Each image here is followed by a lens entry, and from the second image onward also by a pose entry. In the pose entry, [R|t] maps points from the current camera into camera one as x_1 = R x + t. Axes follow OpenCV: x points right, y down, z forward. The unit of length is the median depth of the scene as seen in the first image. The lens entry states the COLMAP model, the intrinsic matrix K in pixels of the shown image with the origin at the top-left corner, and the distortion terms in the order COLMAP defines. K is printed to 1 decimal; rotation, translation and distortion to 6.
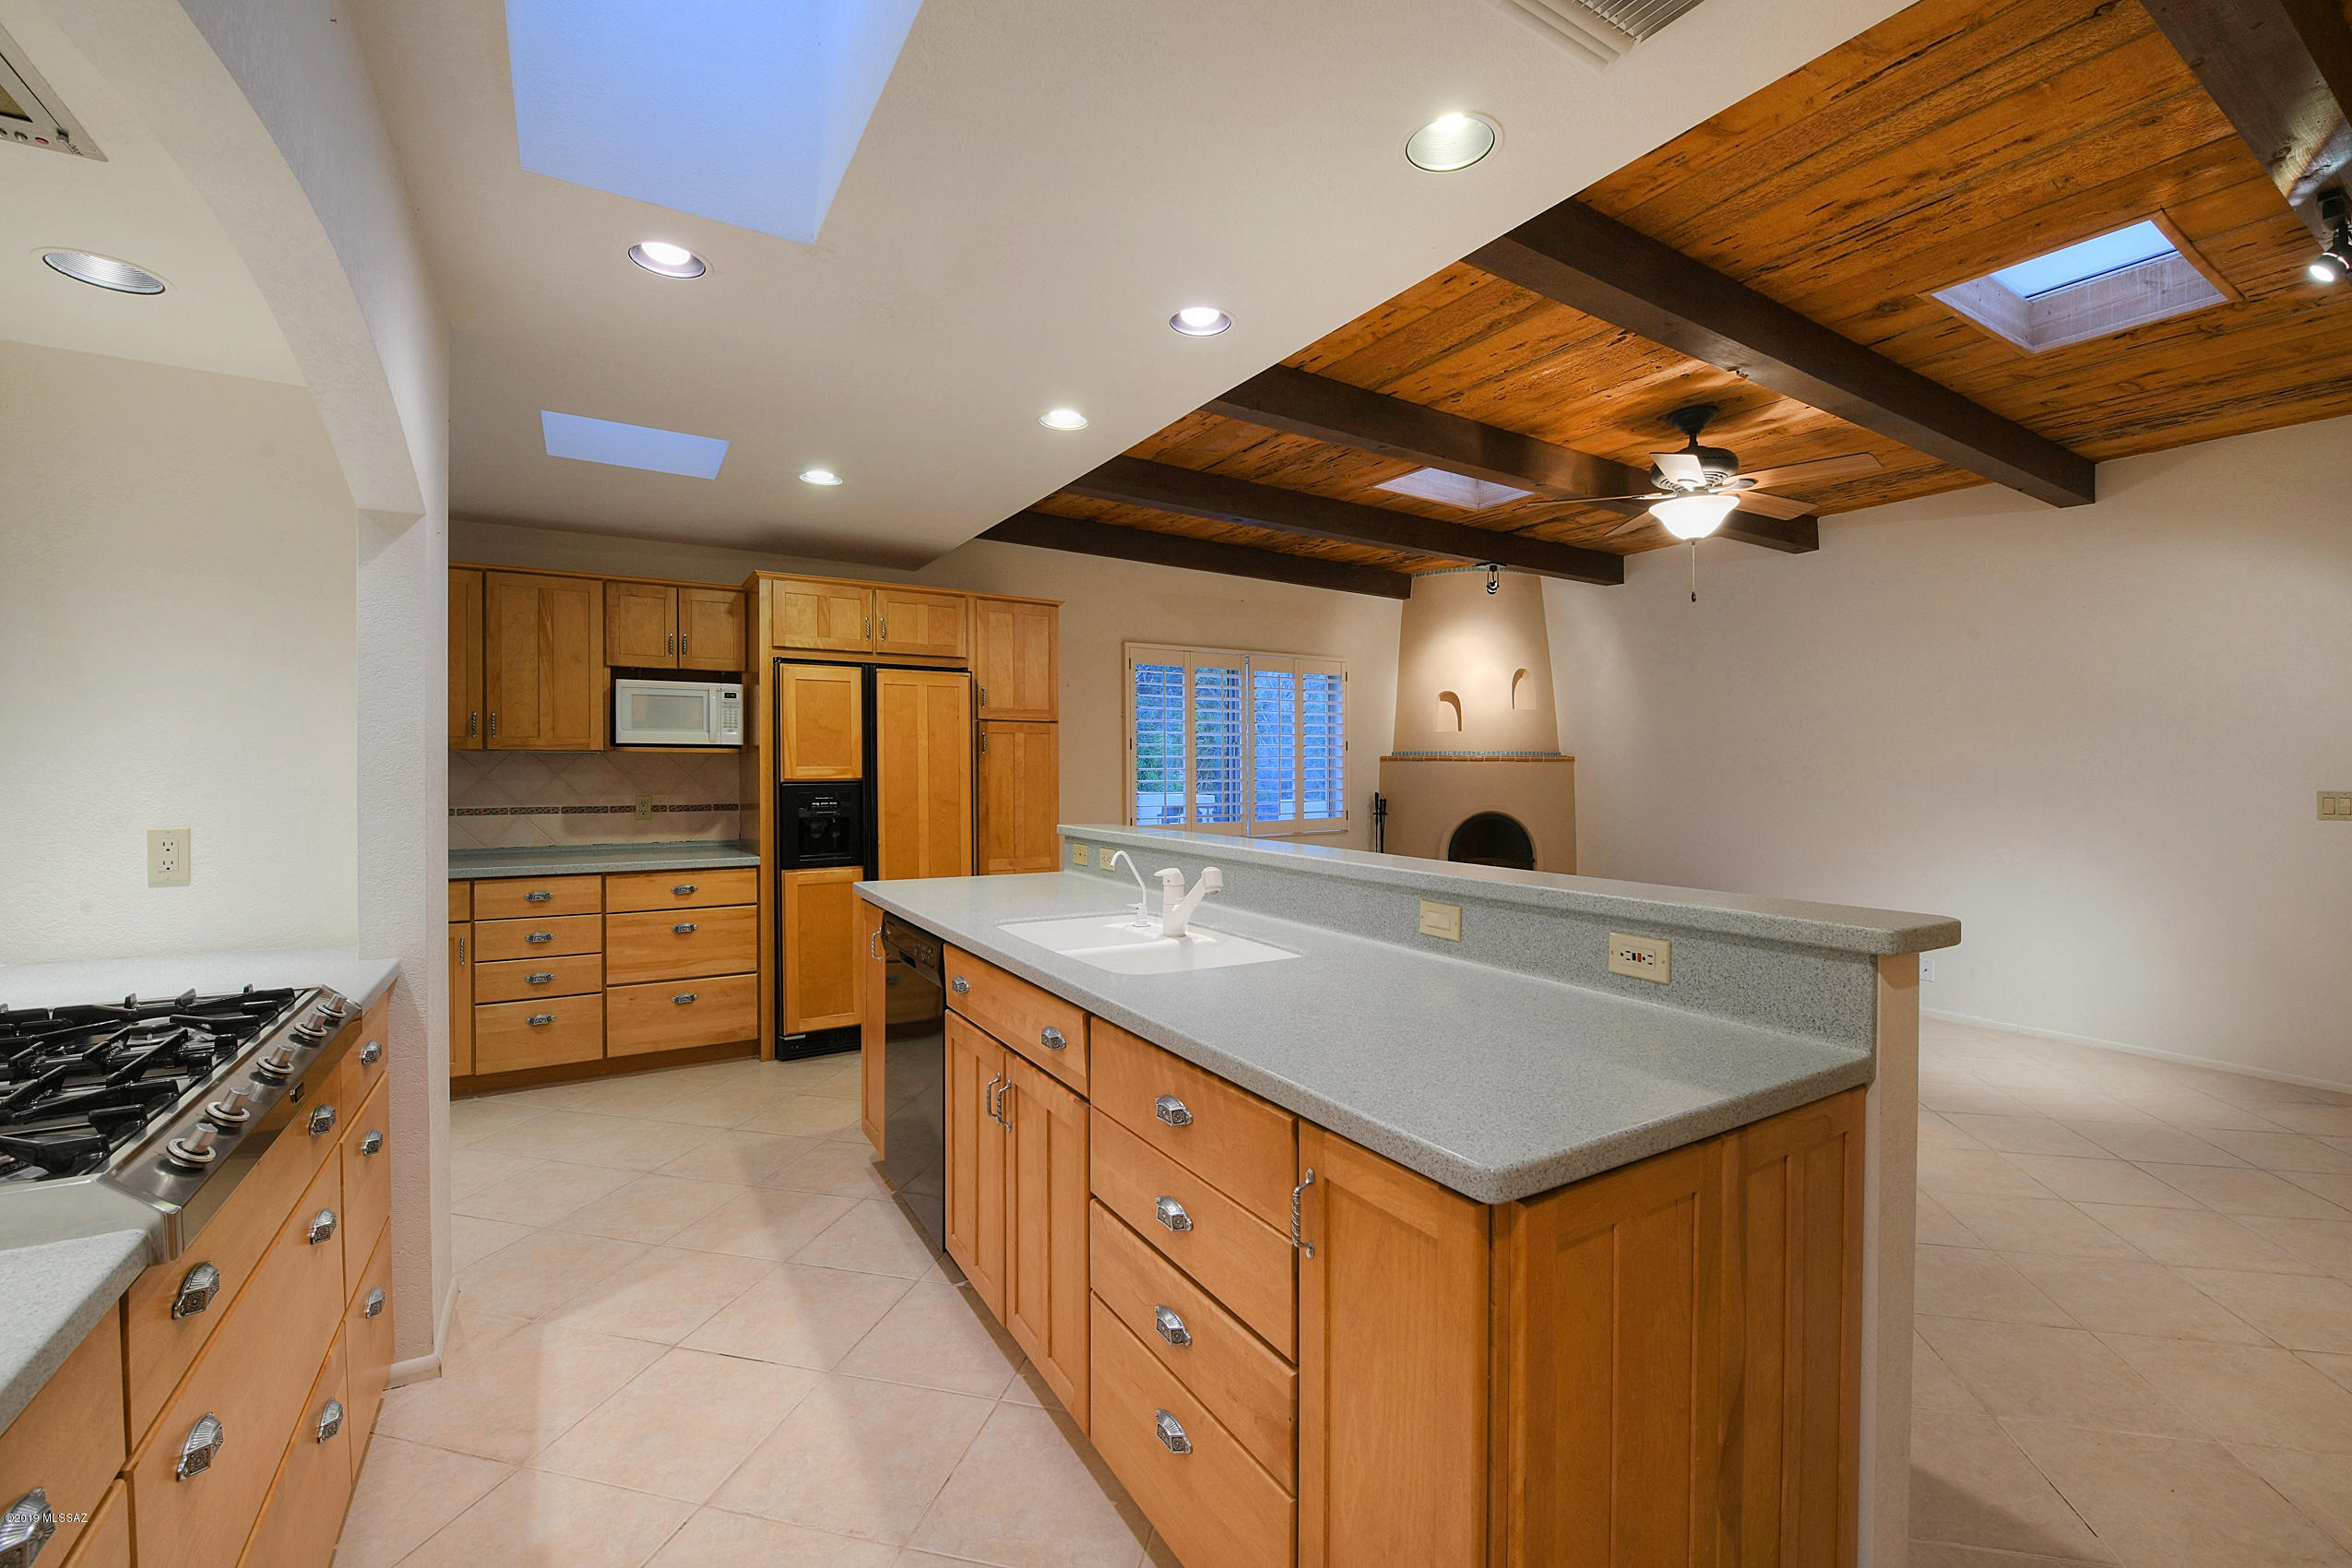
lens RADIAL K [[956.3, 0, 1164.3], [0, 956.3, 781.6], [0, 0, 1]] dist [-0.005759, -0.005110]
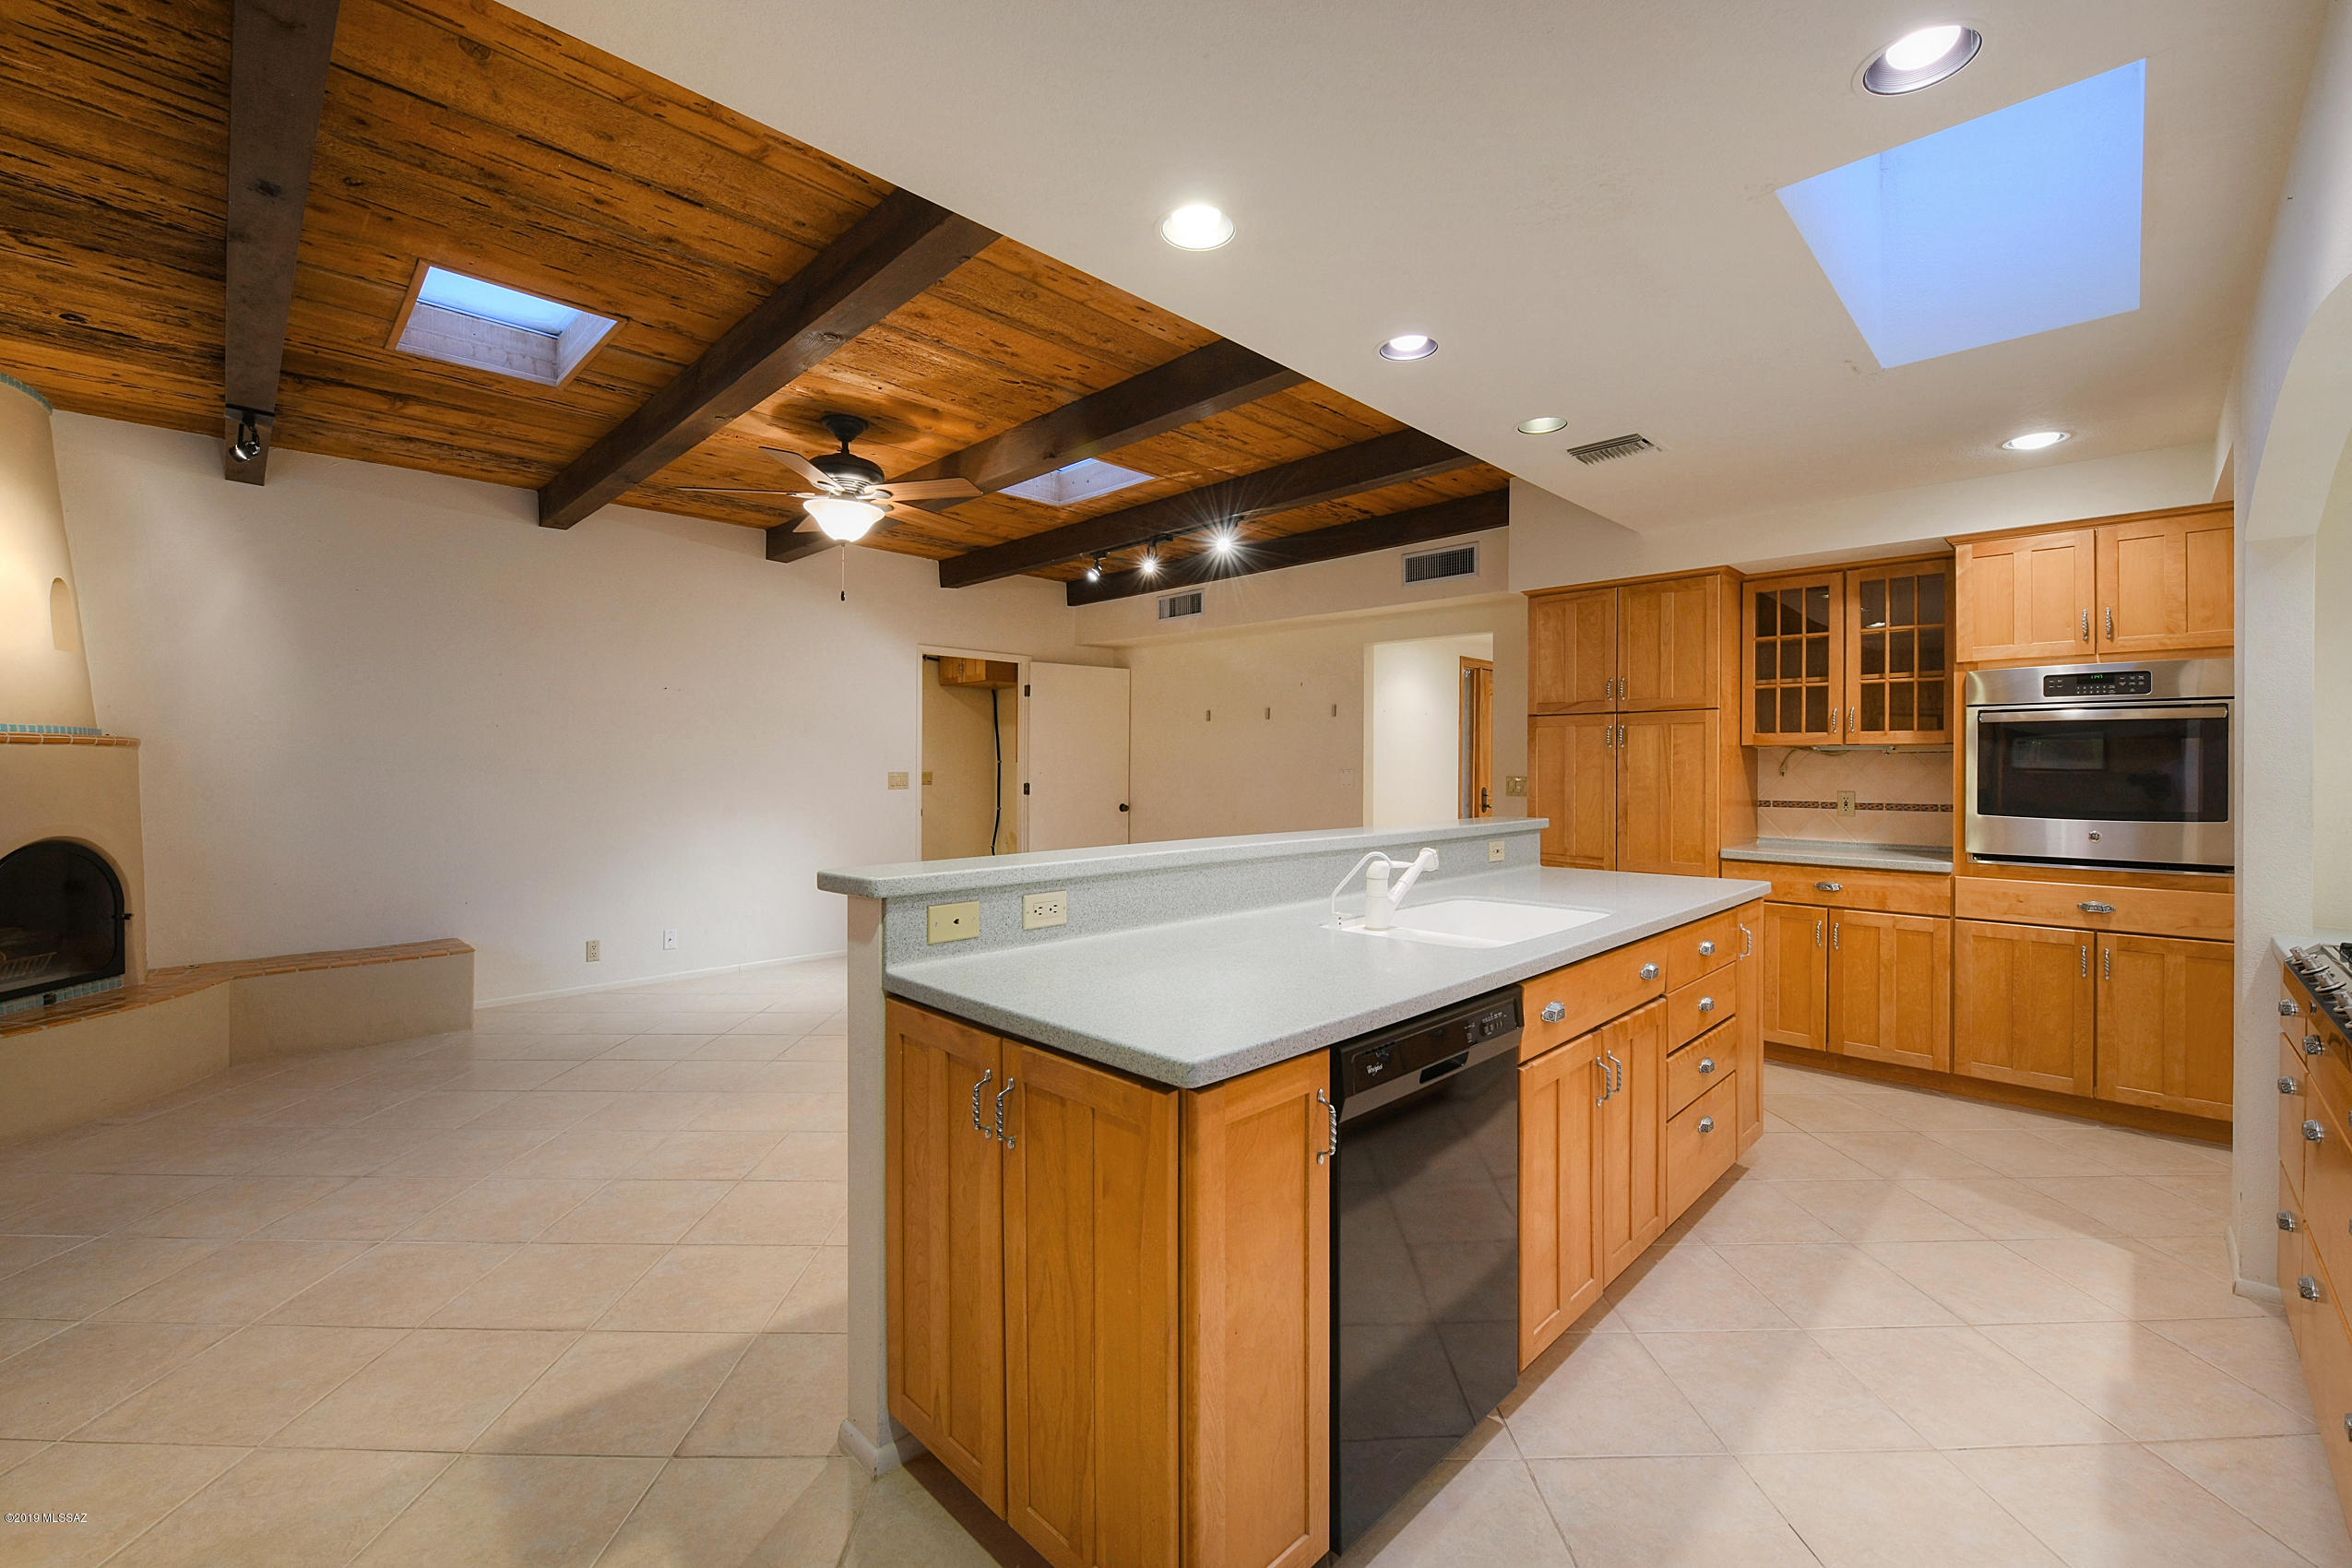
lens RADIAL K [[956.7, 0, 1179.6], [0, 956.7, 777.2], [0, 0, 1]] dist [-0.007431, -0.004428]
pose [[-0.237660, -0.016484, 0.971208, -0.642649], [0.010567, 0.999753, 0.019554, -0.012230], [-0.971291, 0.014910, -0.237427, 1.021110]]
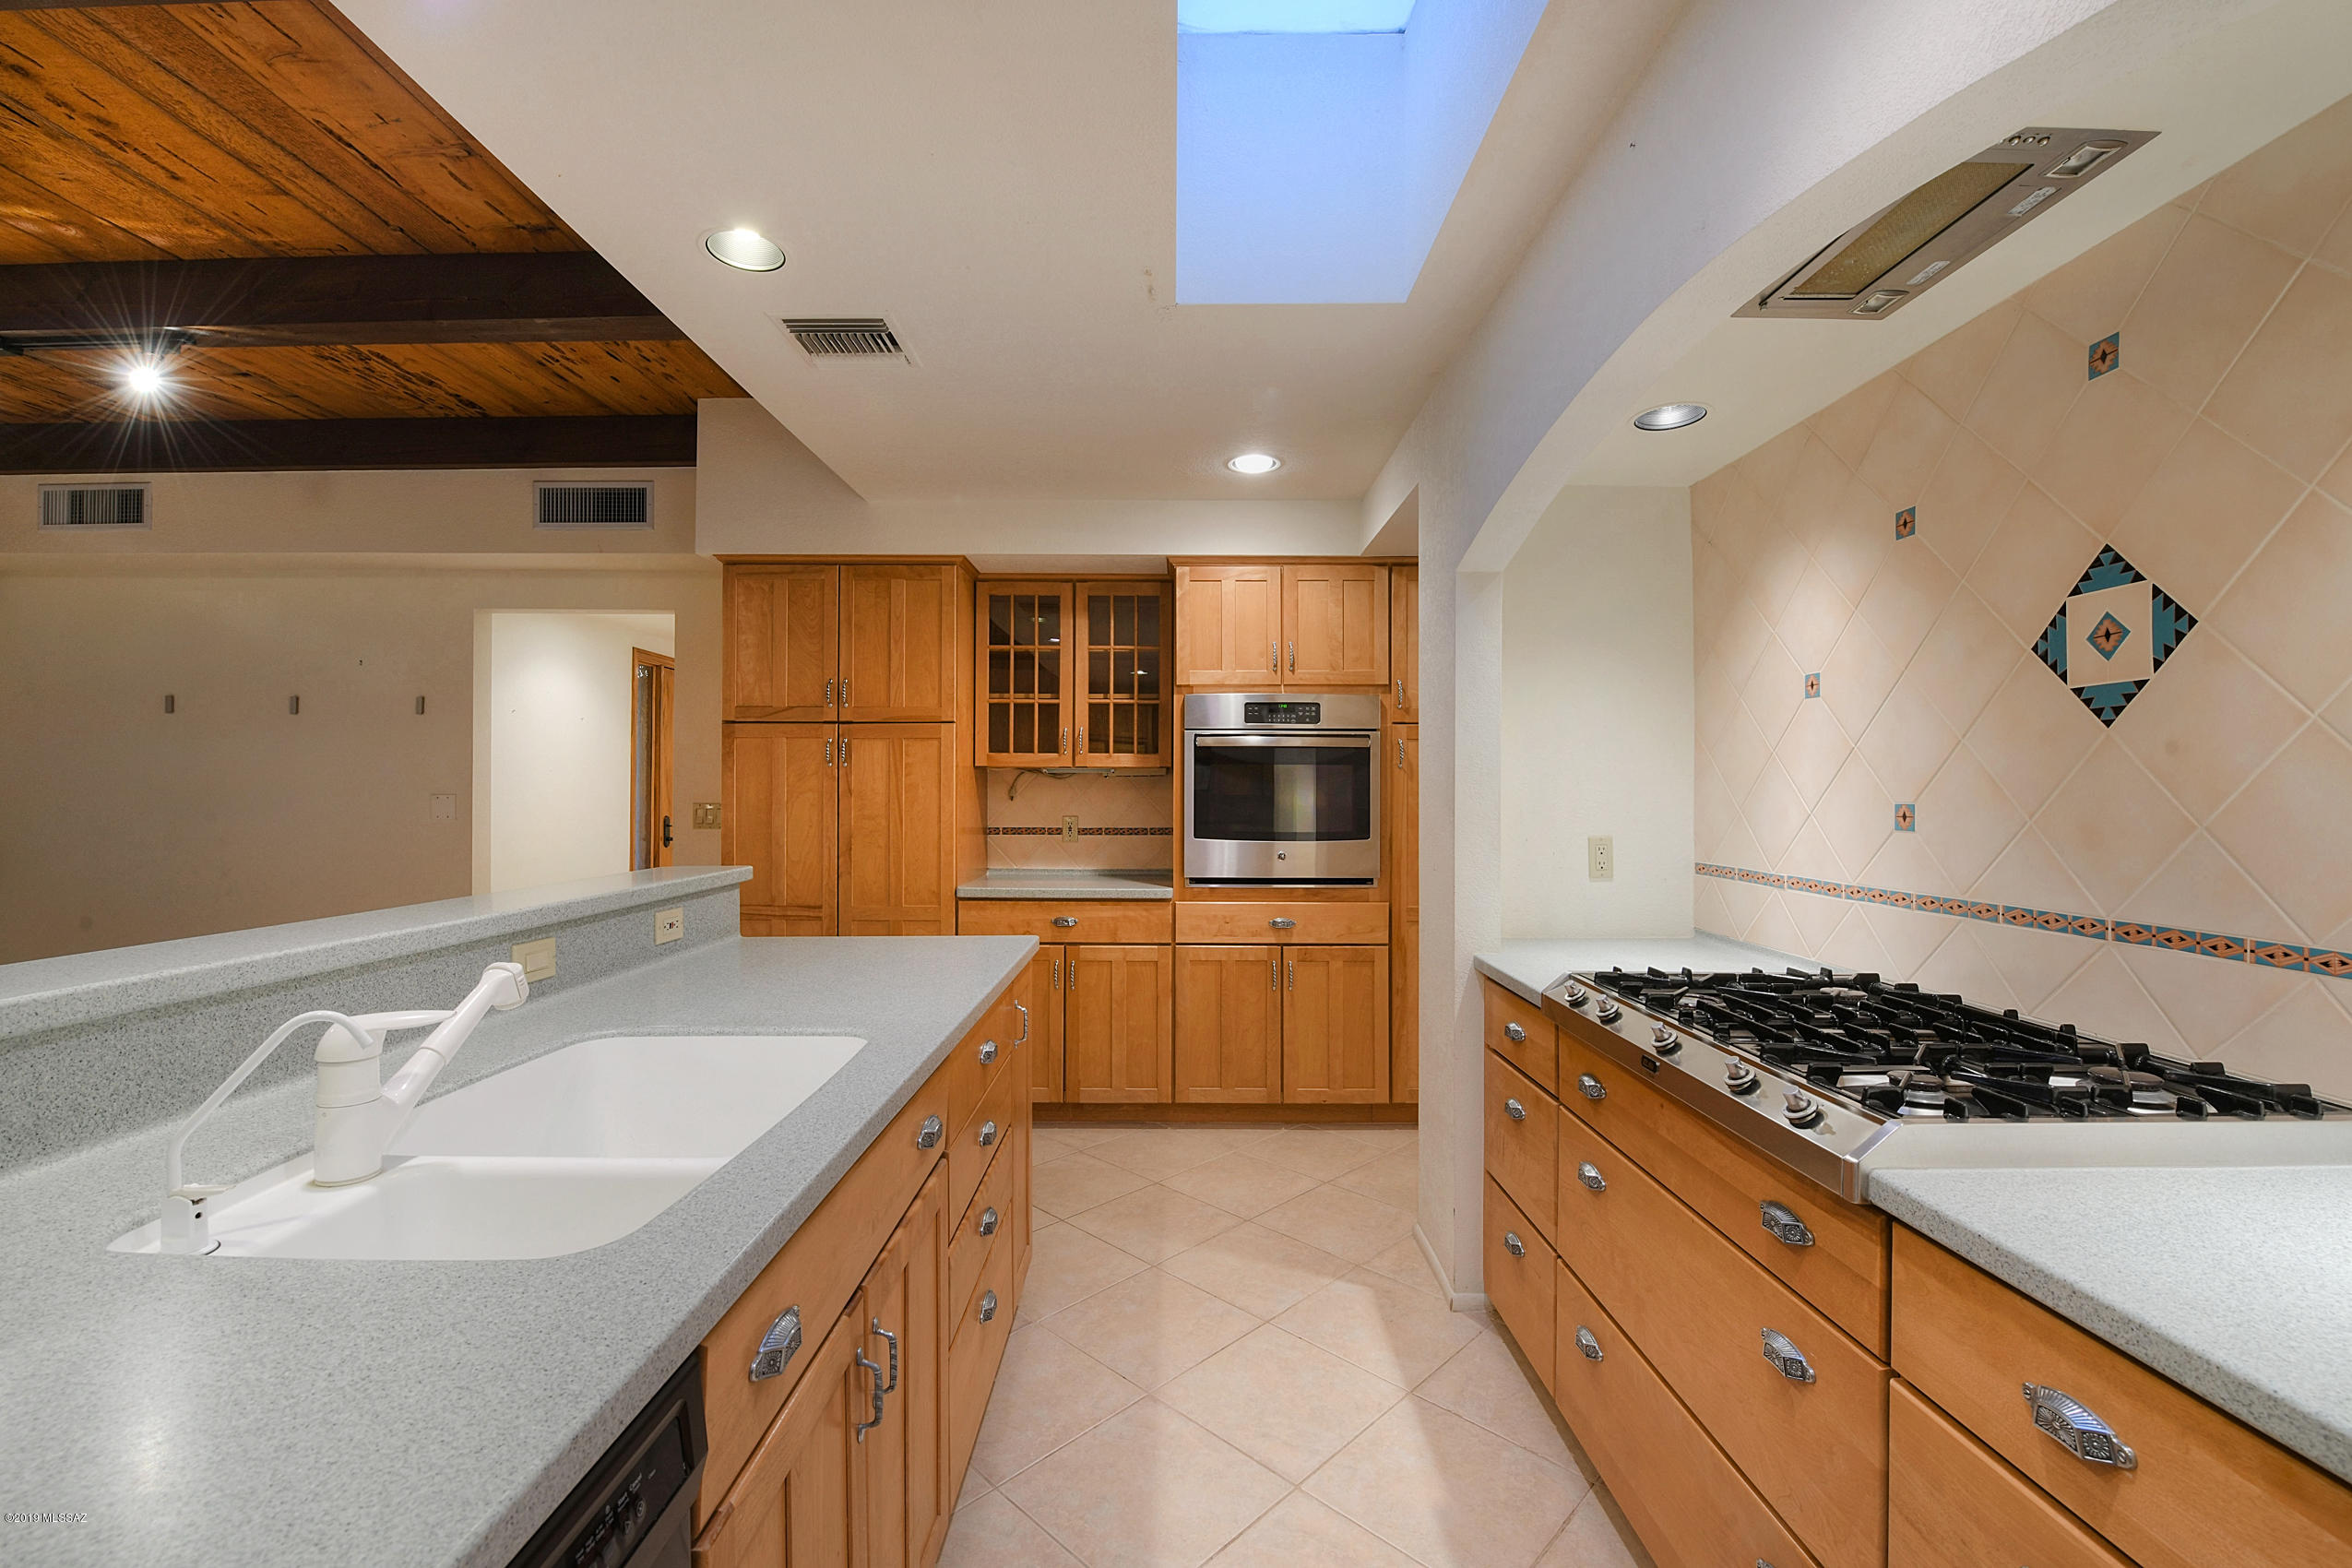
lens RADIAL K [[956.7, 0, 1179.6], [0, 956.7, 777.2], [0, 0, 1]] dist [-0.007431, -0.004428]
pose [[-0.859817, 0.000337, 0.510603, -0.363064], [0.000829, 0.999999, 0.000737, -0.009421], [-0.510602, 0.001057, -0.859816, 0.832495]]
